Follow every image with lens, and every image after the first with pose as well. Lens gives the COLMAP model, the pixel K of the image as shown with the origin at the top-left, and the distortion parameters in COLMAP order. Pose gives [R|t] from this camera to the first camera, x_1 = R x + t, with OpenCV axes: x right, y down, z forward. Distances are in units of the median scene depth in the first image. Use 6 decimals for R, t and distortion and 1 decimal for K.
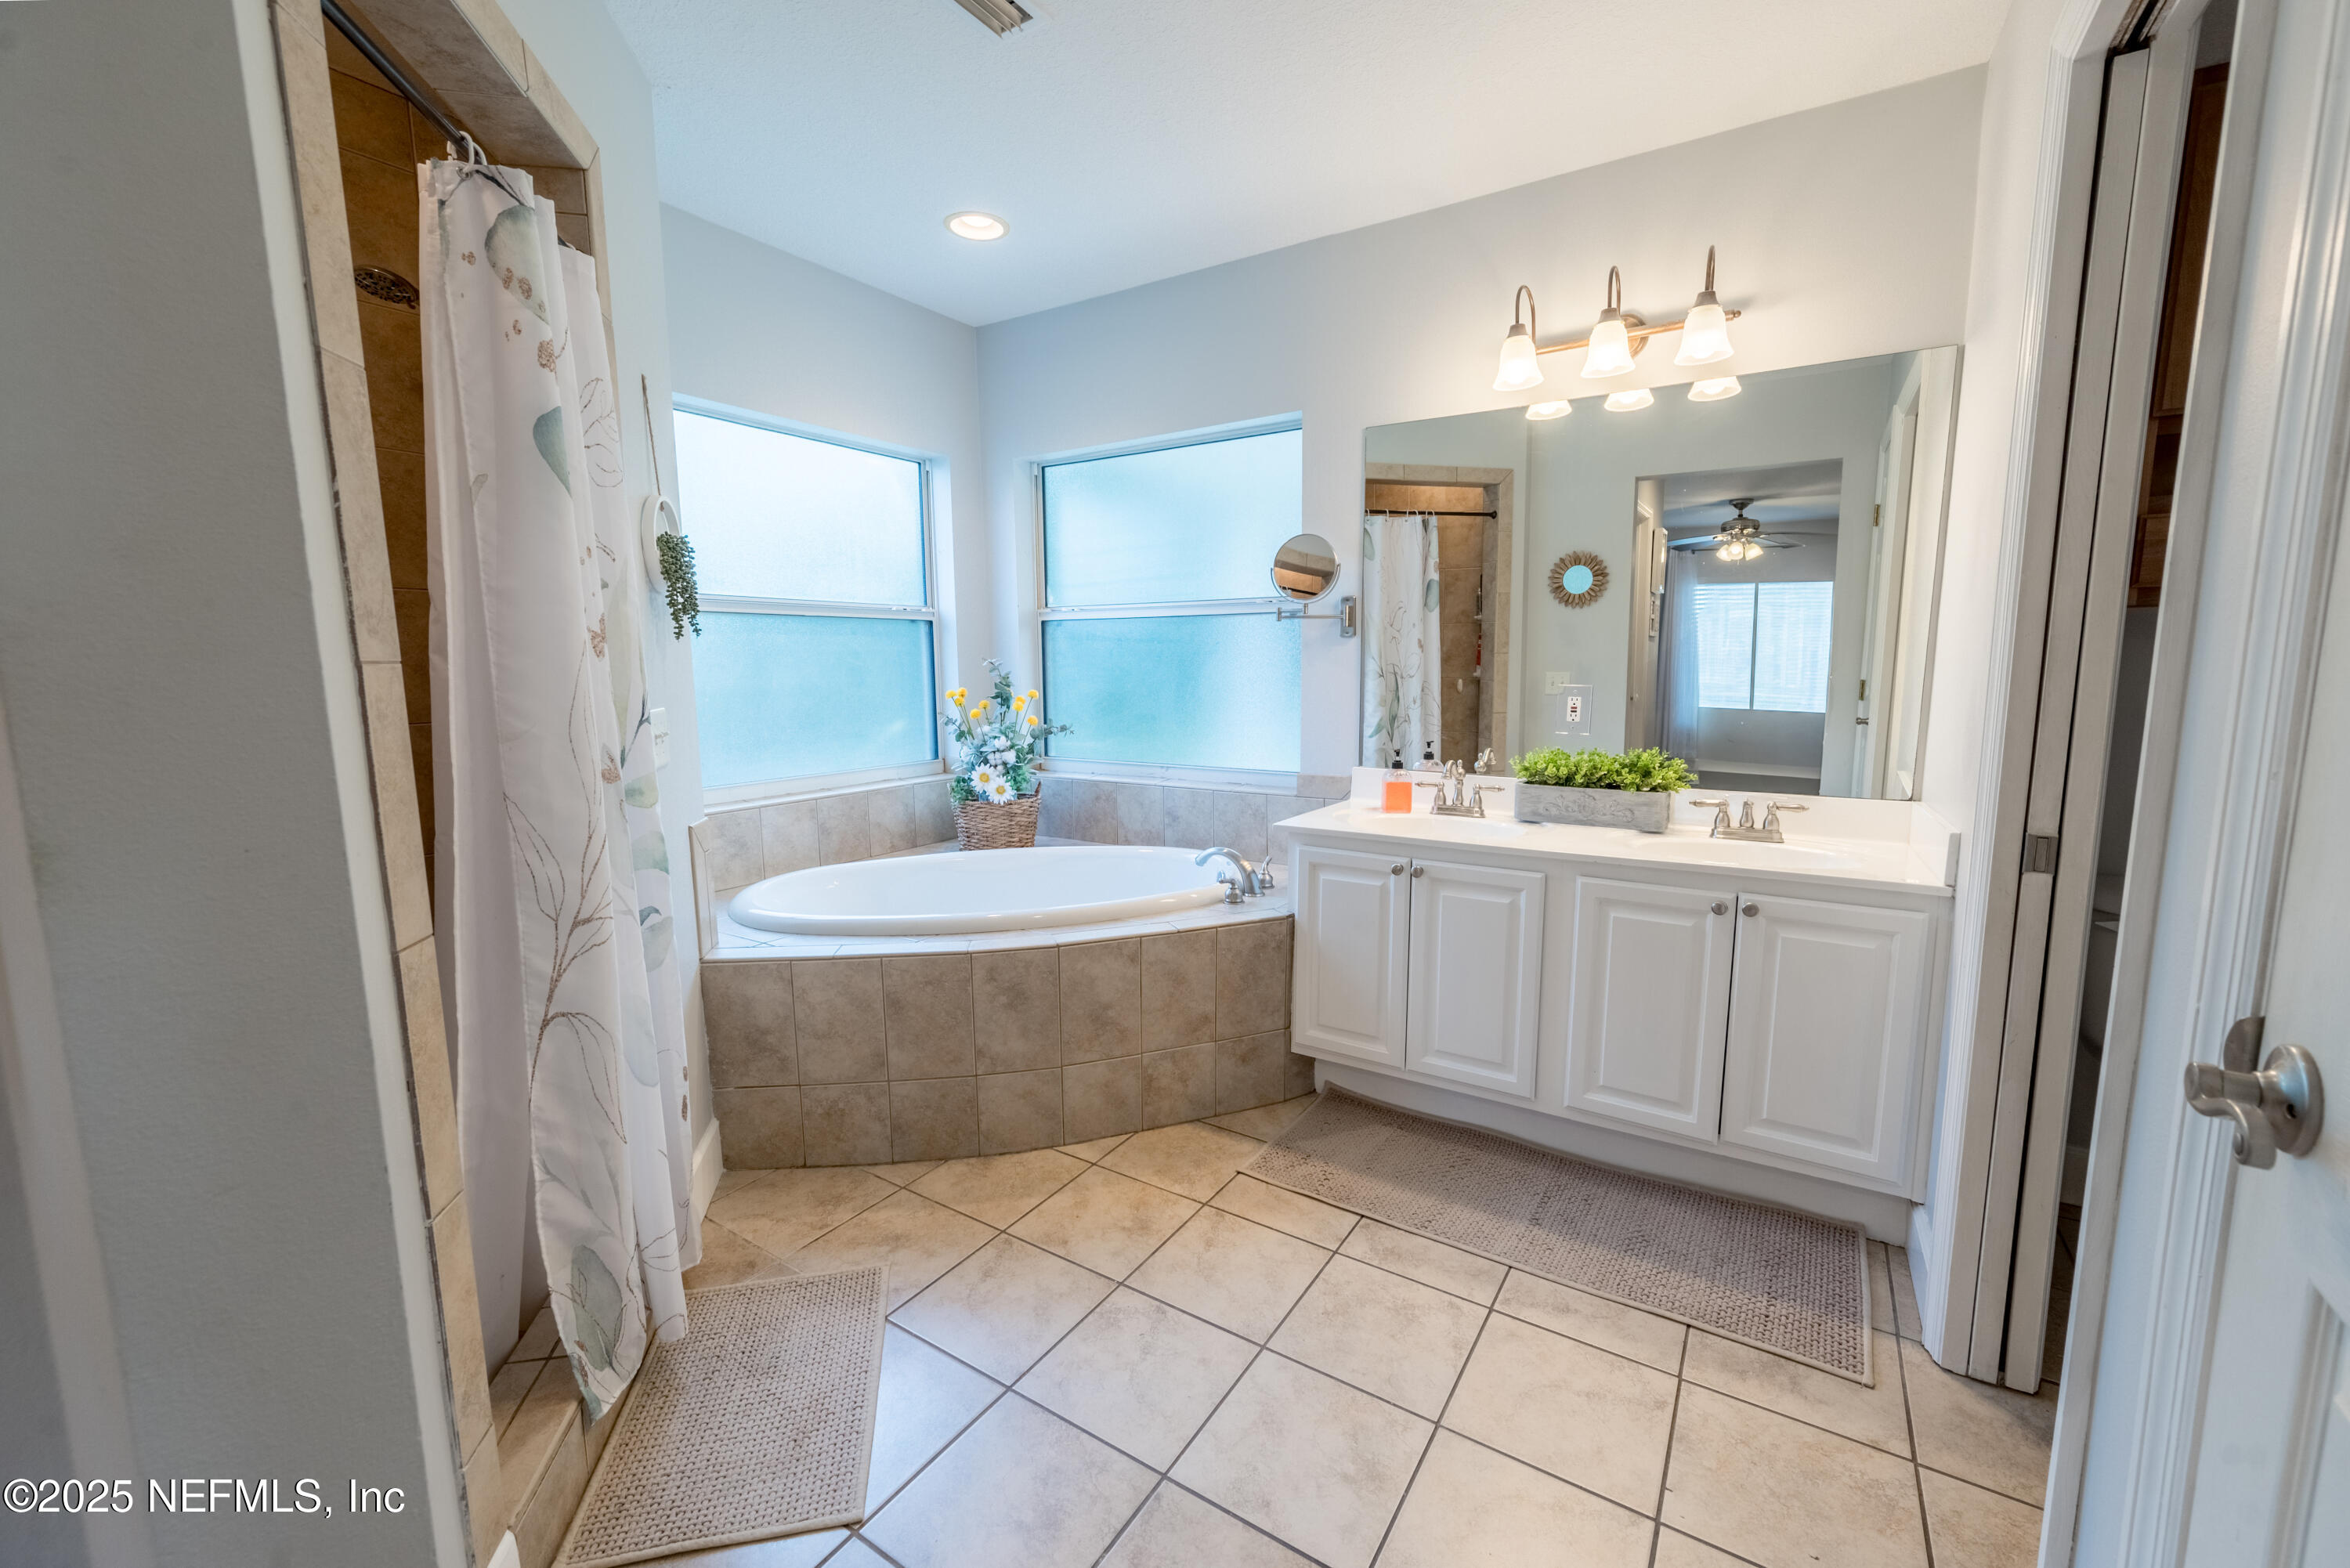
lens RADIAL K [[928.9, 0, 1188.6], [0, 928.9, 781.3], [0, 0, 1]] dist [0.001421, -0.000315]
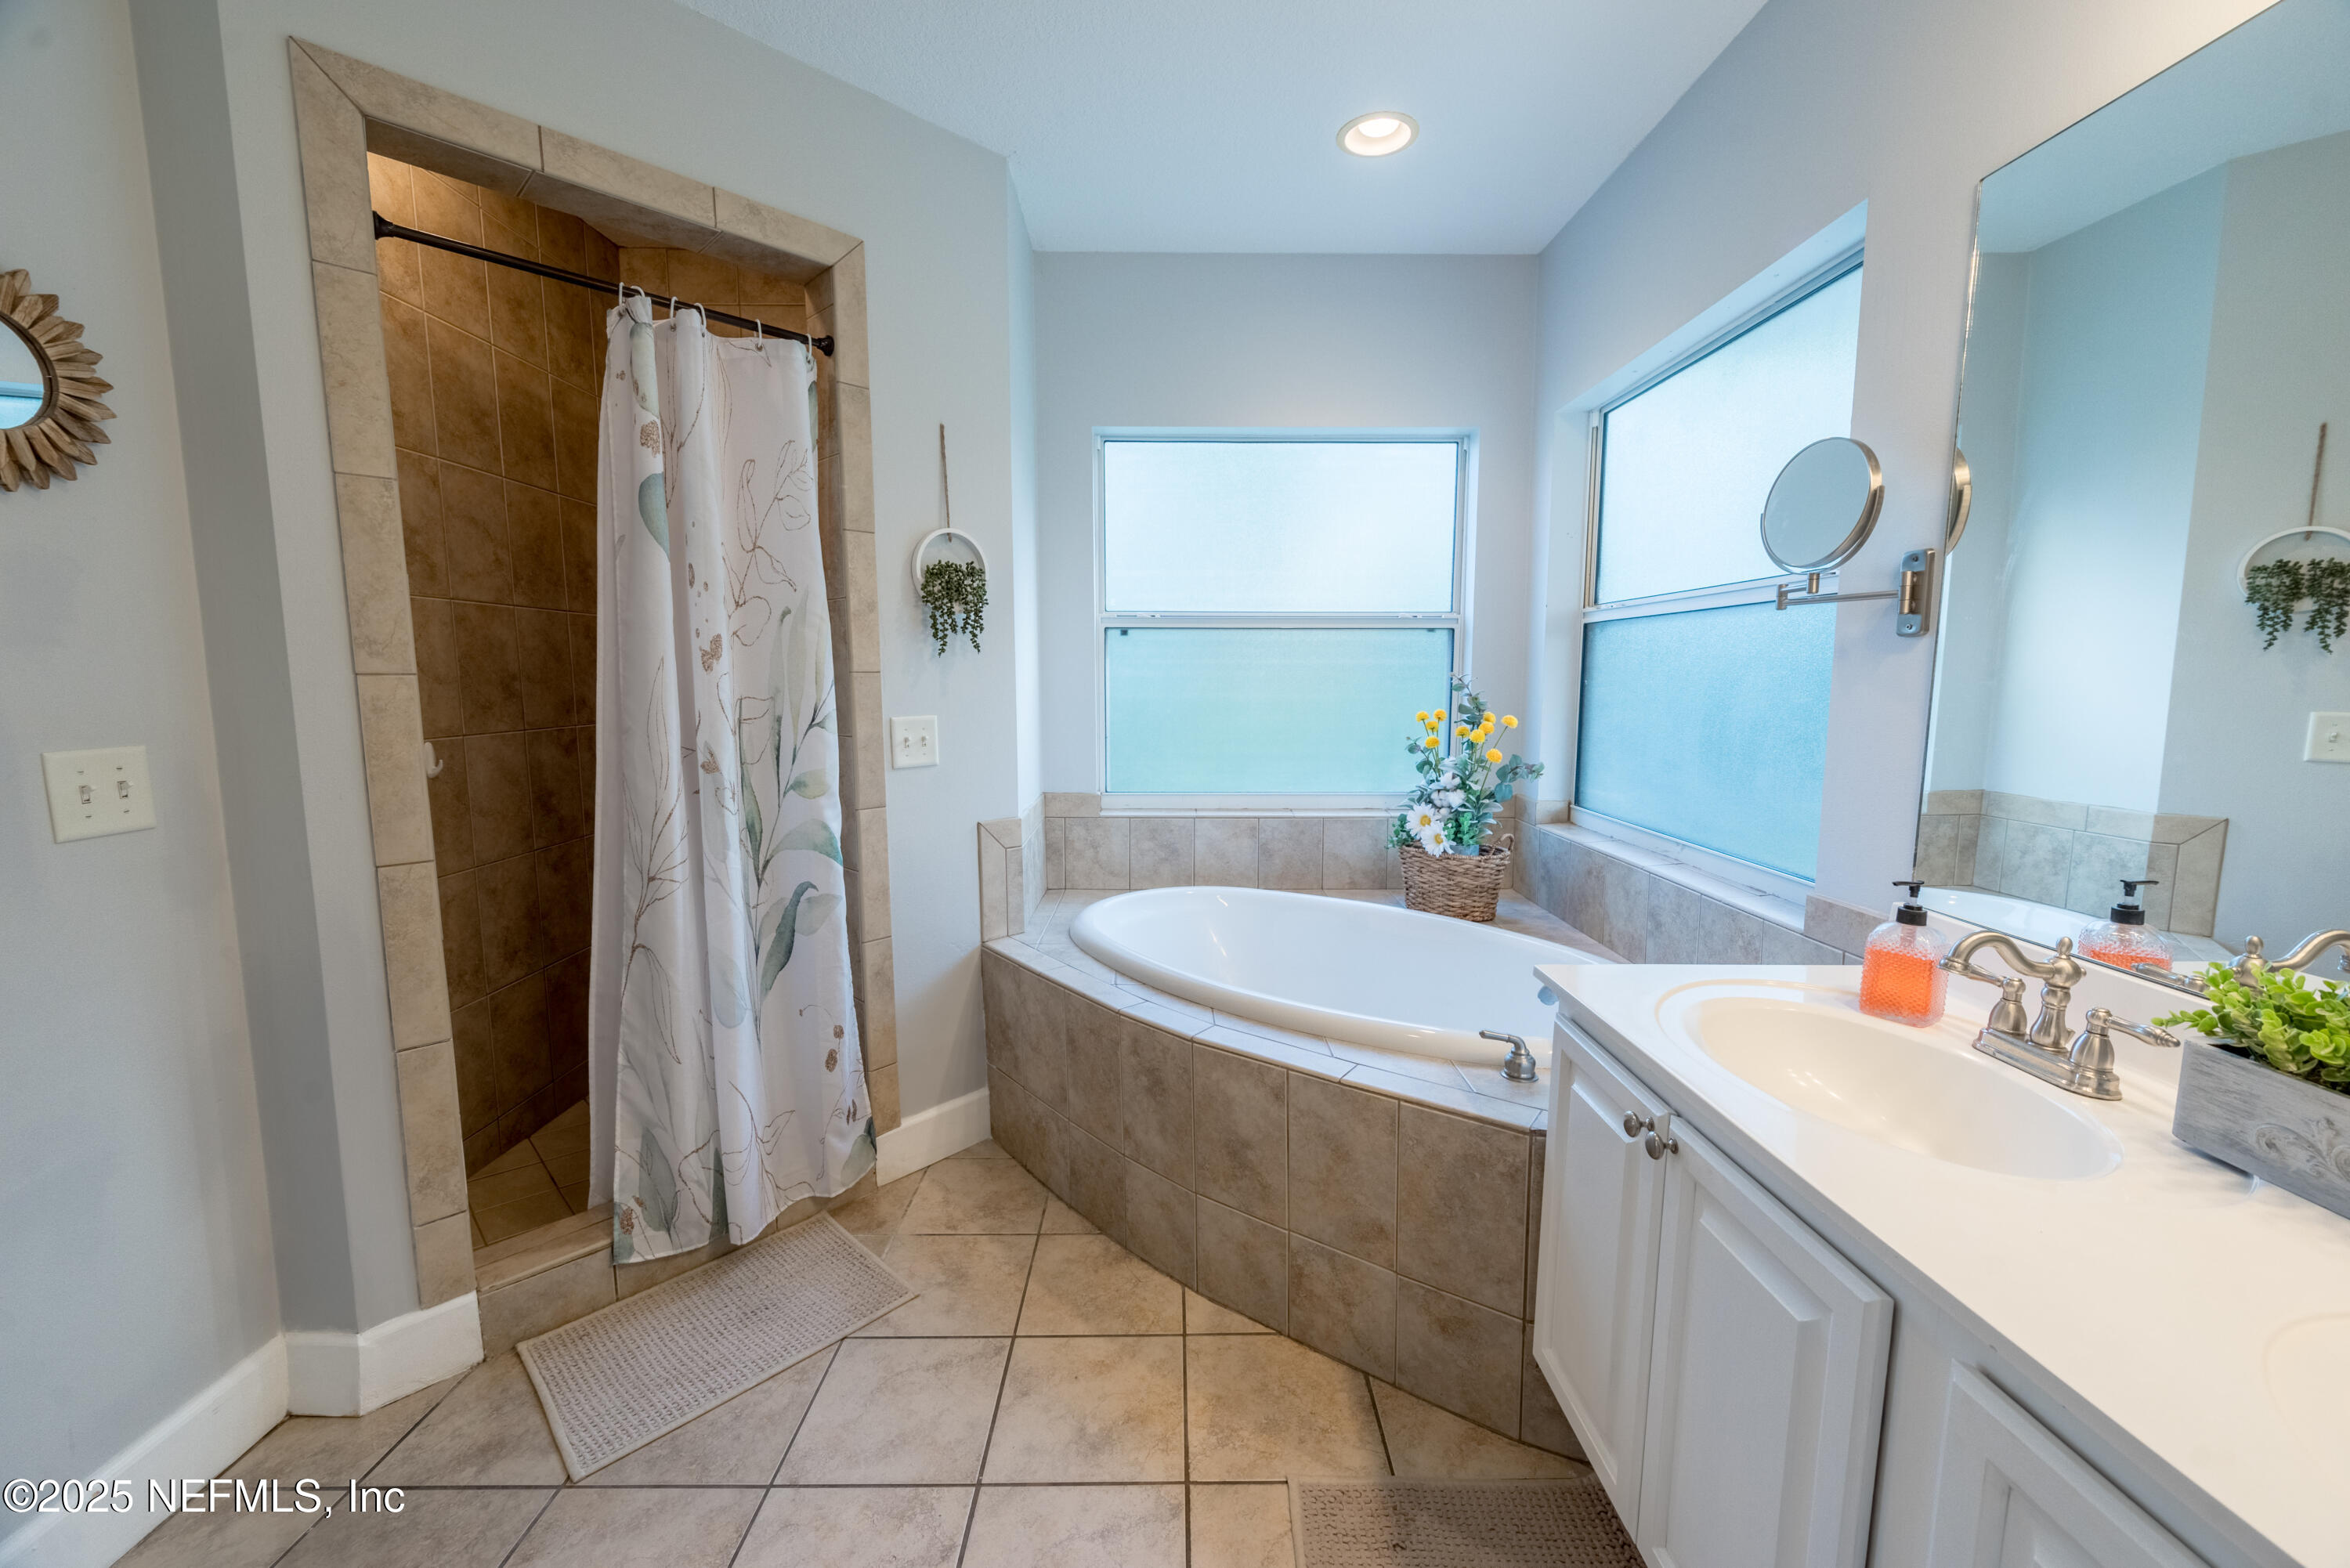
lens RADIAL K [[928.9, 0, 1185.7], [0, 928.9, 784.4], [0, 0, 1]] dist [0.001421, -0.000315]
pose [[0.549752, 0.106863, -0.828464, 0.464033], [-0.114557, 0.992058, 0.051947, -0.074282], [0.827435, 0.066348, 0.557628, 0.521515]]
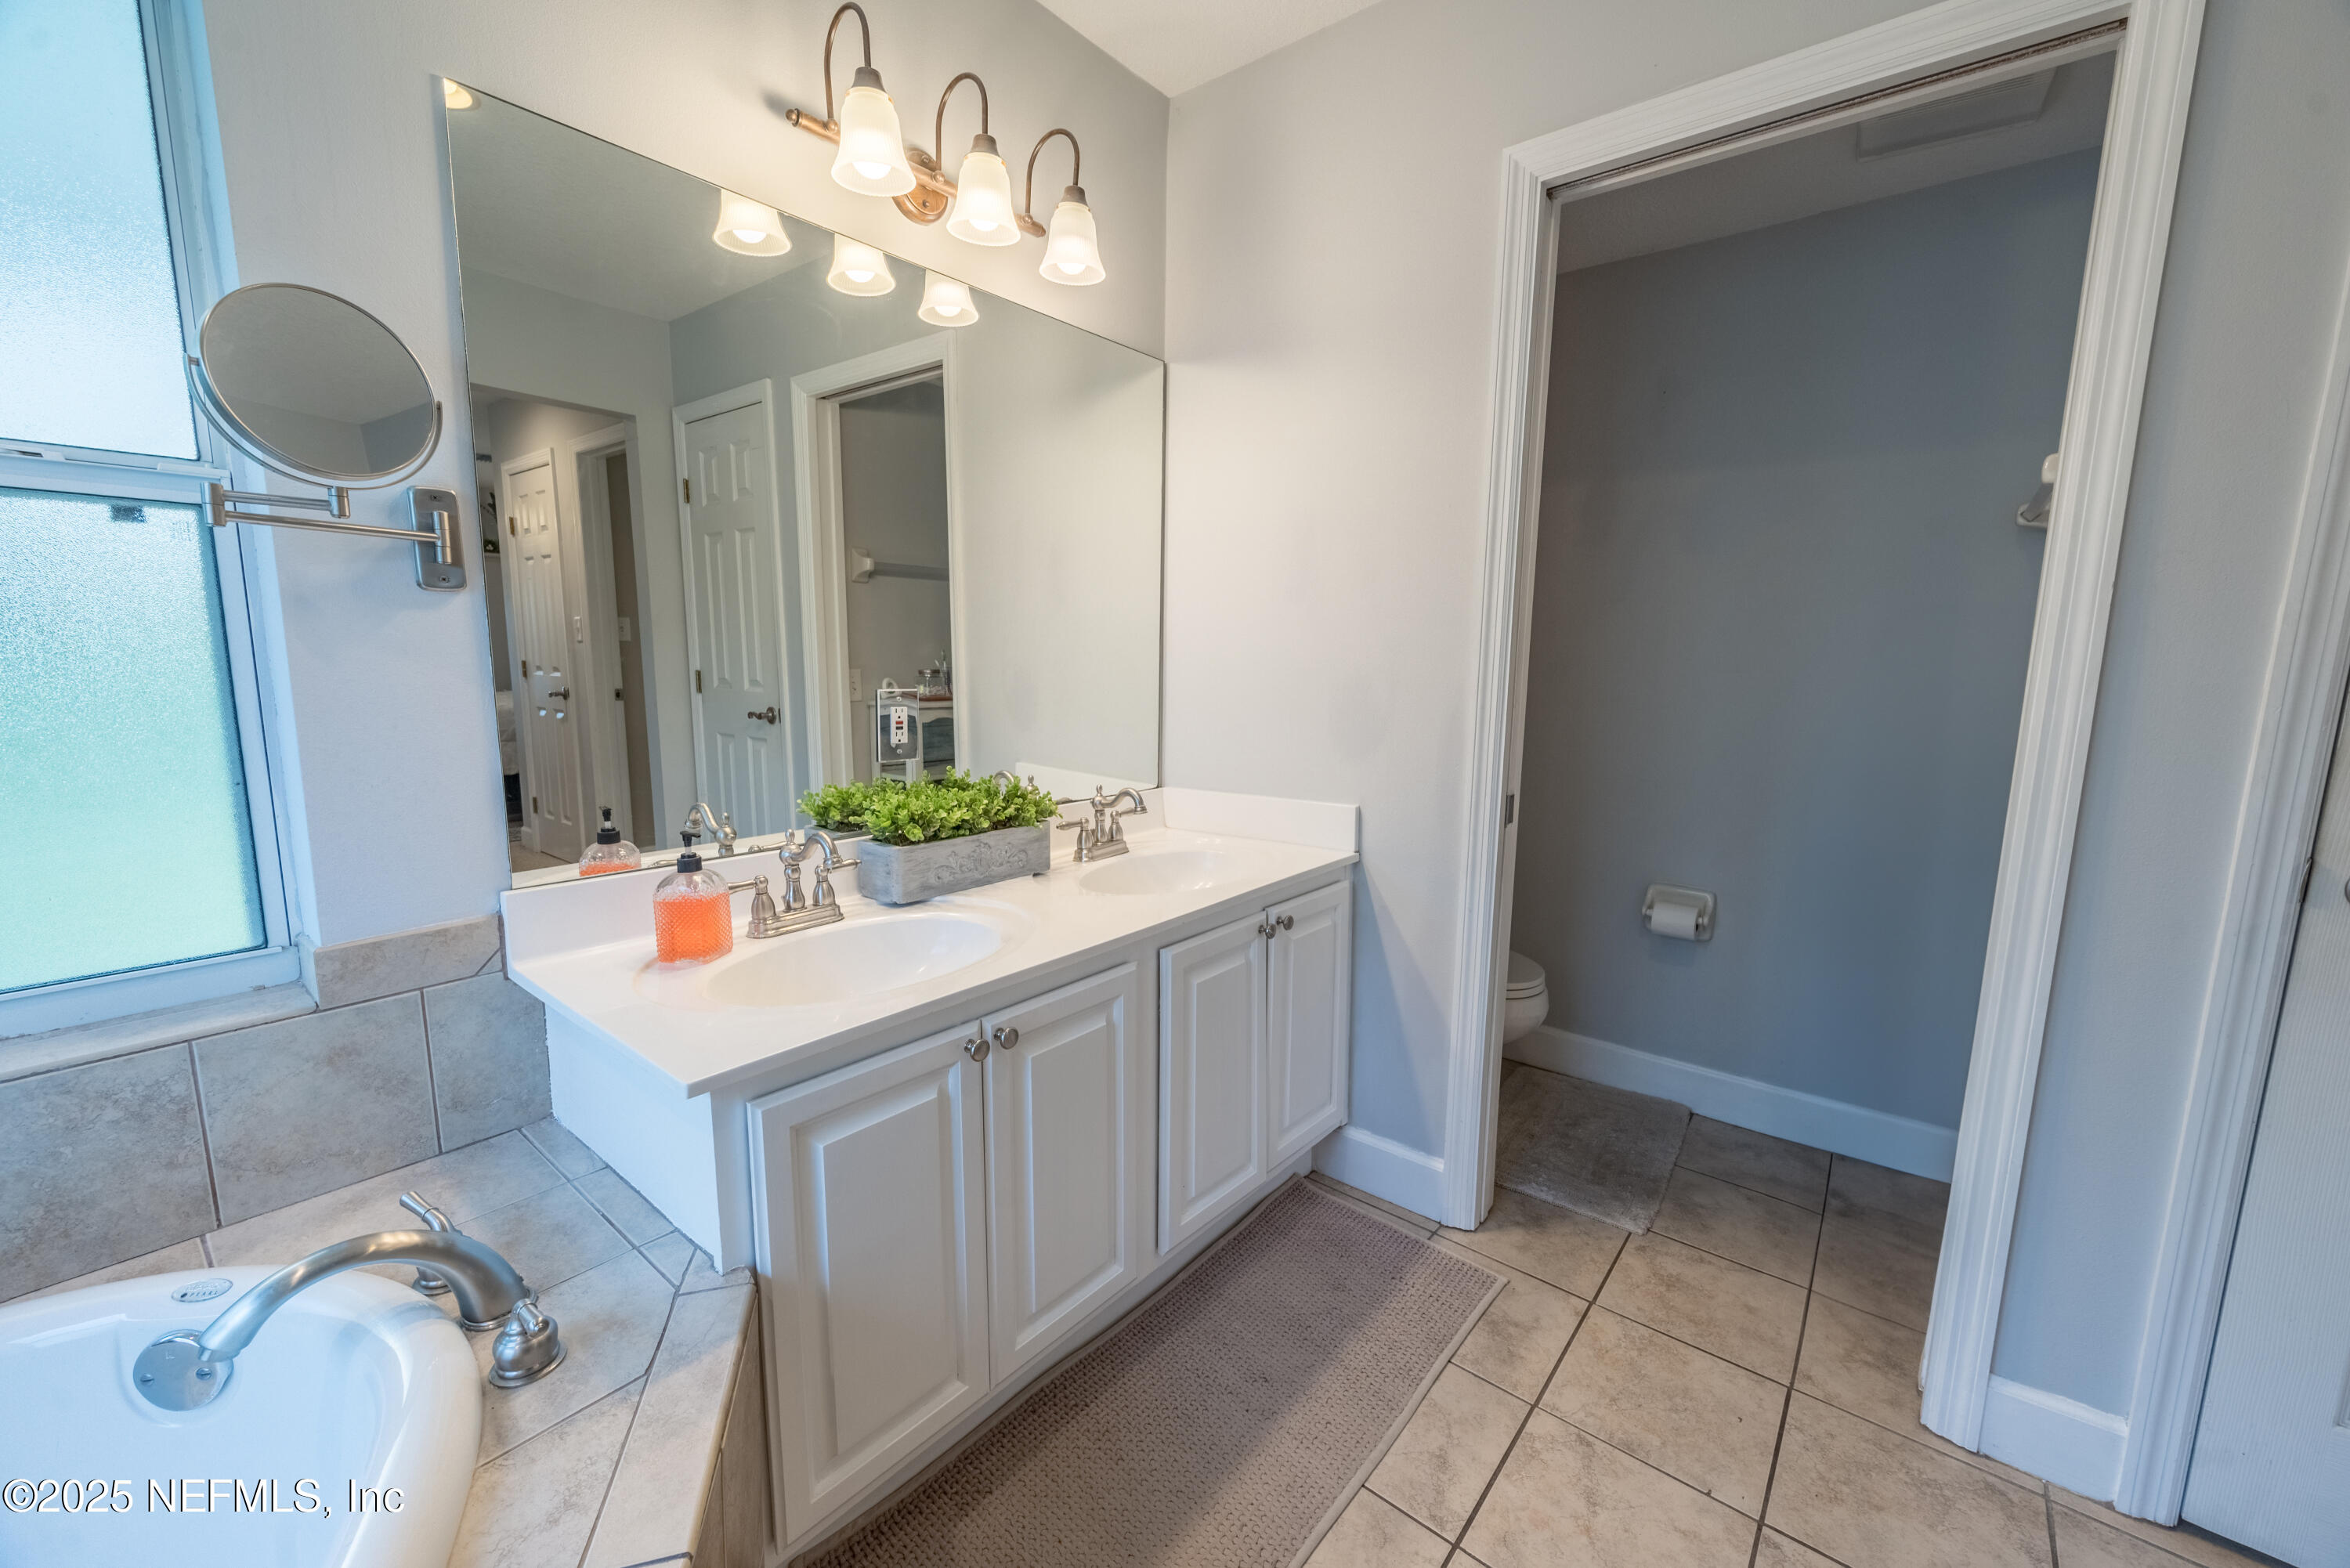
lens RADIAL K [[928.9, 0, 1169.3], [0, 928.9, 799.2], [0, 0, 1]] dist [0.001421, -0.000315]
pose [[0.132014, -0.150722, 0.979722, -0.250359], [0.116514, 0.983880, 0.135661, -0.101947], [-0.984376, 0.096242, 0.147448, 0.785683]]
